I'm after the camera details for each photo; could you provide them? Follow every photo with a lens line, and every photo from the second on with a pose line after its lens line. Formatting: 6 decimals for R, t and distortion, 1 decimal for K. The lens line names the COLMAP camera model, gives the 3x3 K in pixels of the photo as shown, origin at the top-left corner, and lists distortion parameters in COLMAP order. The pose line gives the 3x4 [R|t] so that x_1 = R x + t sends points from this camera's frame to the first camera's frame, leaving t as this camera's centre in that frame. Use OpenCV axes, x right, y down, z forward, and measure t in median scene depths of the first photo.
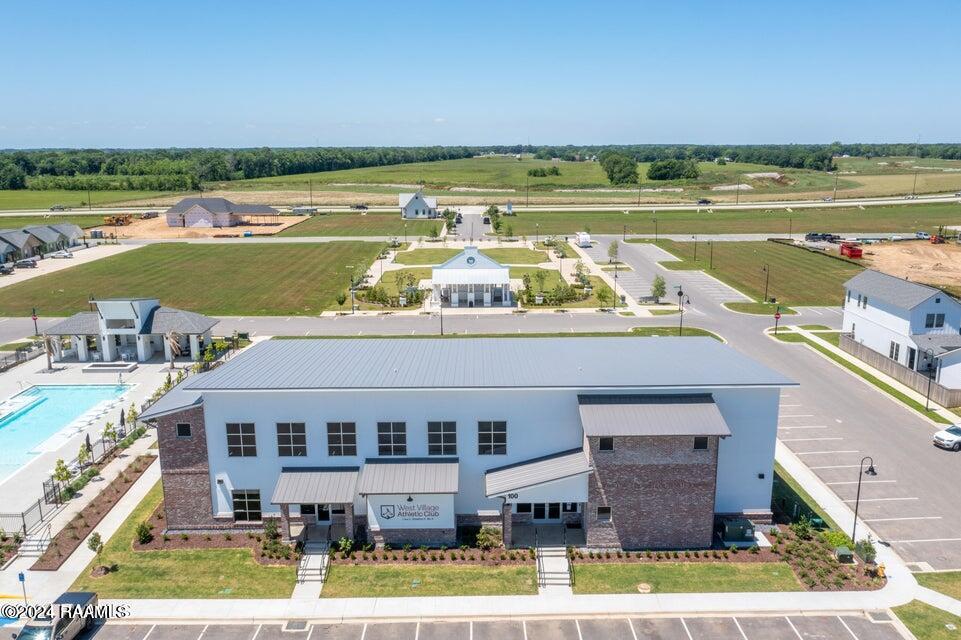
lens RADIAL K [[749.8, 0, 480.5], [0, 749.8, 320.0], [0, 0, 1]] dist [-0.001783, -0.001470]
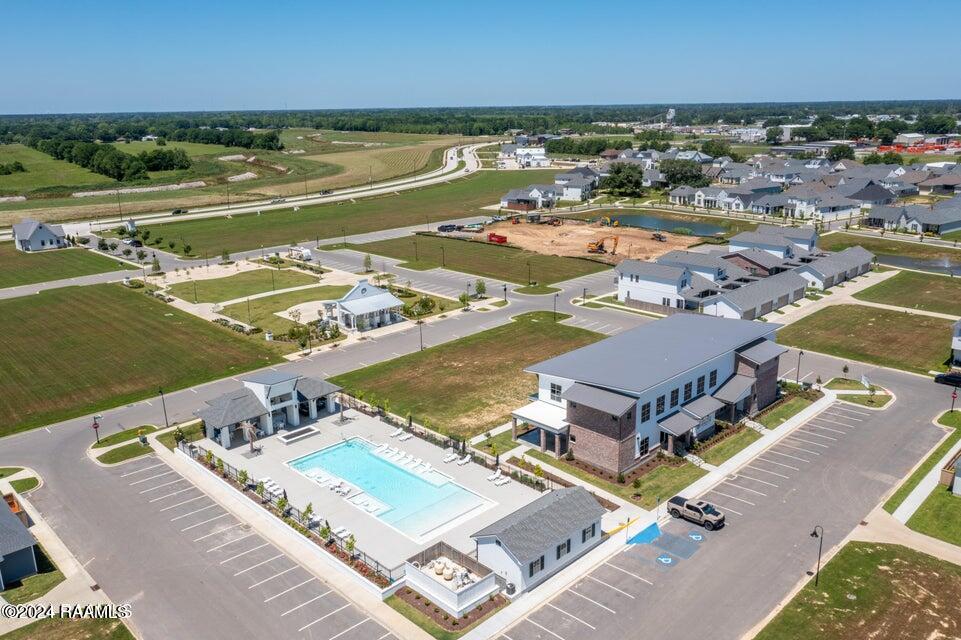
lens RADIAL K [[749.8, 0, 480.5], [0, 749.8, 320.0], [0, 0, 1]] dist [-0.001783, -0.001470]
pose [[0.719465, -0.193867, 0.666923, -1.066572], [0.166730, 0.980383, 0.105121, -0.195485], [-0.674219, 0.035565, 0.737674, -0.068413]]
